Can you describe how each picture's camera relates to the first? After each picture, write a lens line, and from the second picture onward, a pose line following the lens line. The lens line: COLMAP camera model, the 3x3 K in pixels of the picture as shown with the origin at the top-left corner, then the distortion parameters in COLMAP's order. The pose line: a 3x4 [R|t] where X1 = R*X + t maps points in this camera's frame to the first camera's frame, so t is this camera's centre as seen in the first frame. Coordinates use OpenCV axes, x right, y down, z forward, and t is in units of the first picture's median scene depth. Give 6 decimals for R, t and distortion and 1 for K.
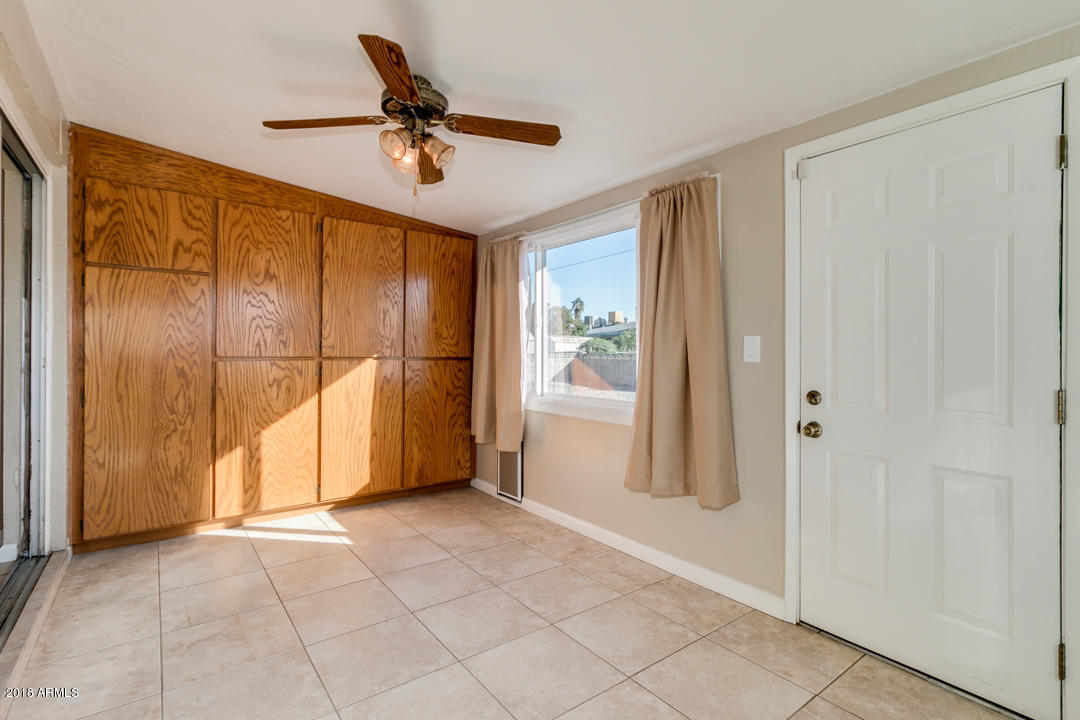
lens RADIAL K [[495.4, 0, 508.0], [0, 495.4, 350.3], [0, 0, 1]] dist [0.003981, 0.000657]
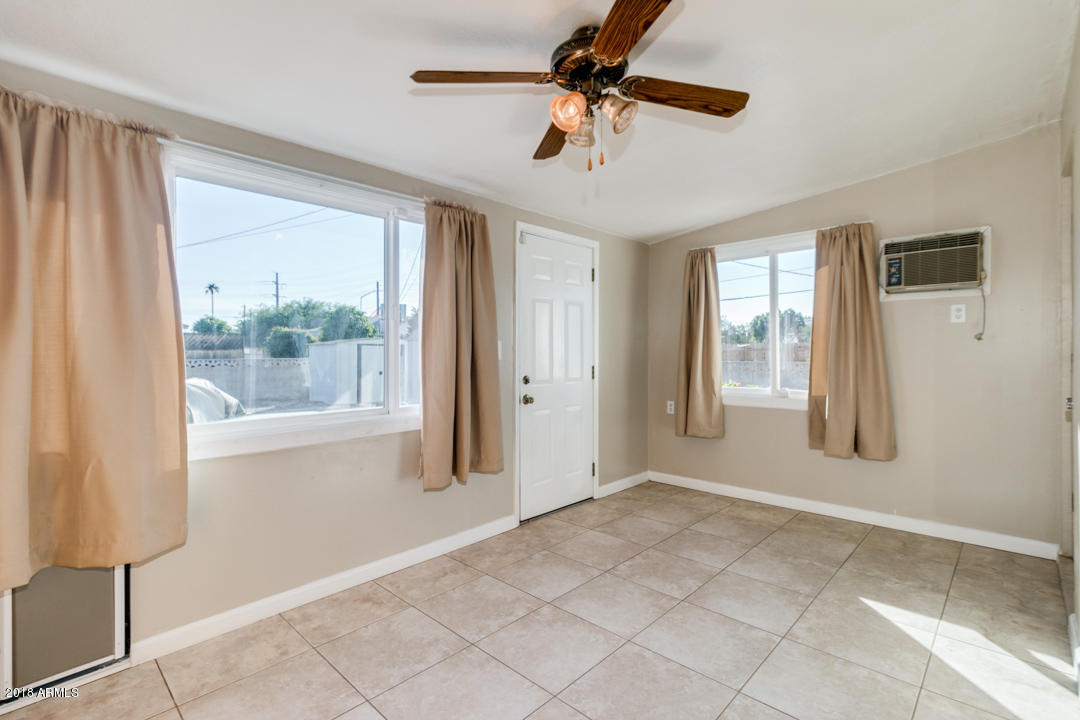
lens RADIAL K [[495.4, 0, 557.2], [0, 495.4, 352.1], [0, 0, 1]] dist [0.003981, 0.000657]
pose [[-0.197545, -0.007491, 0.980265, -0.822388], [0.000766, 0.999969, 0.007796, -0.008789], [-0.980294, 0.002291, -0.197533, 0.999354]]
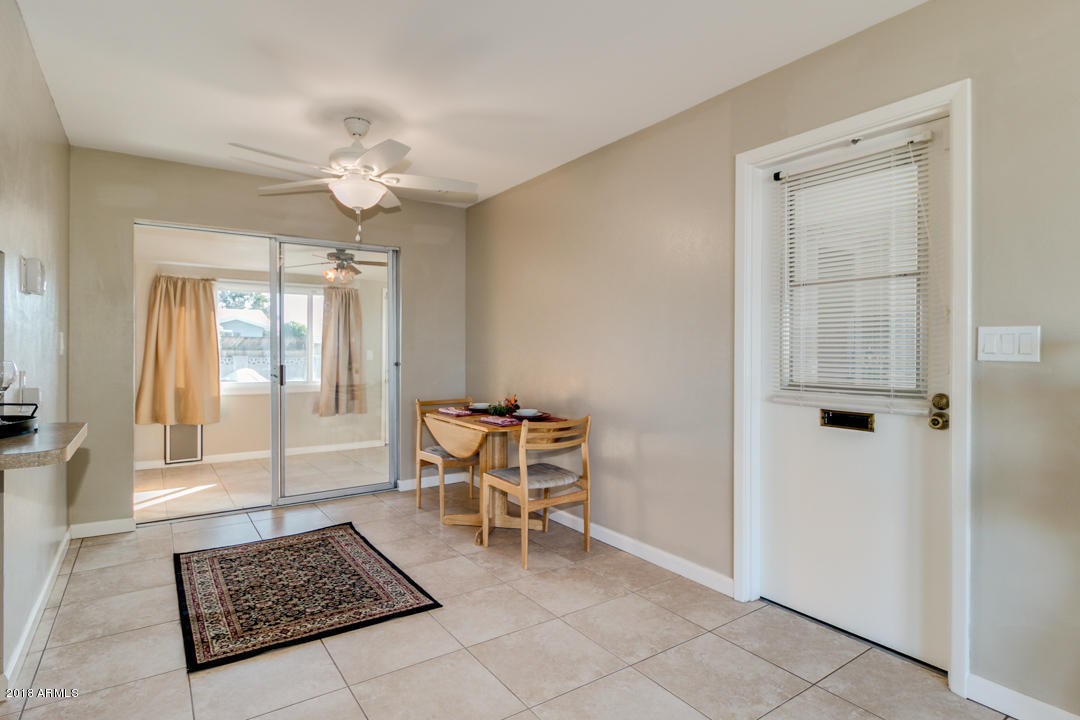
lens RADIAL K [[562.7, 0, 540.0], [0, 562.7, 350.0], [0, 0, 1]] dist [0.019500, -0.000721]
pose [[0.017503, -0.004356, 0.999837, -2.423361], [-0.004318, 0.999981, 0.004432, -0.044684], [-0.999837, -0.004395, 0.017484, -0.041520]]
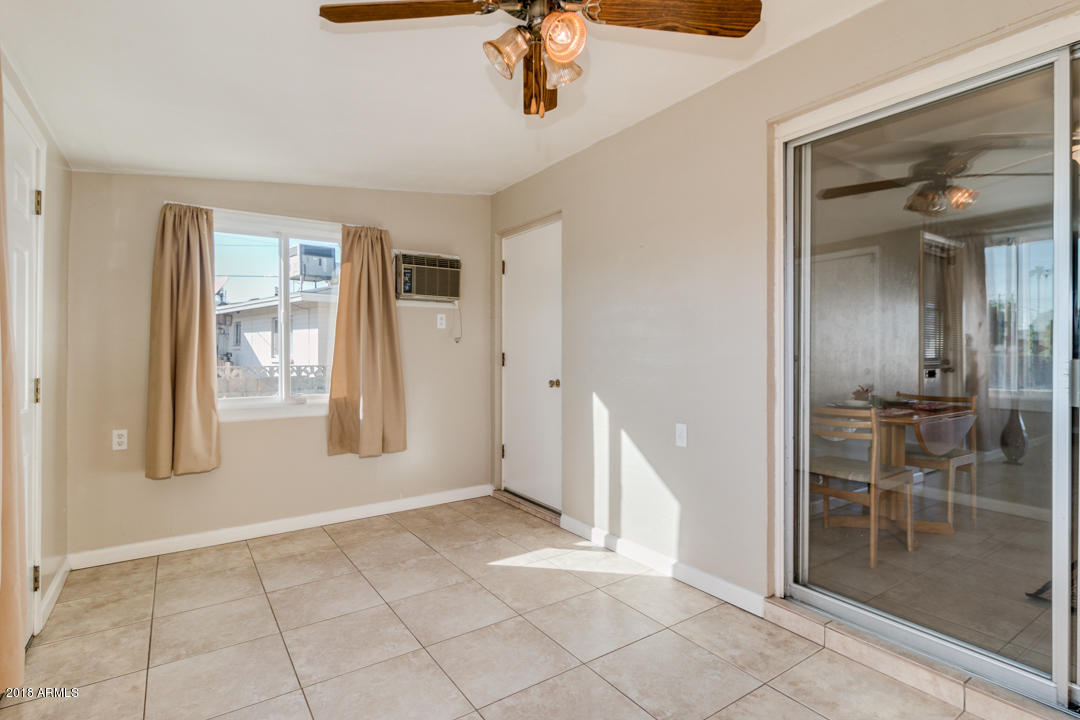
lens RADIAL K [[500.6, 0, 582.1], [0, 500.6, 353.0], [0, 0, 1]] dist [-0.001197, 0.000532]
pose [[-0.999109, -0.002515, 0.042131, -0.235957], [-0.002483, 0.999997, 0.000818, 0.003361], [-0.042133, 0.000713, -0.999112, 1.357334]]
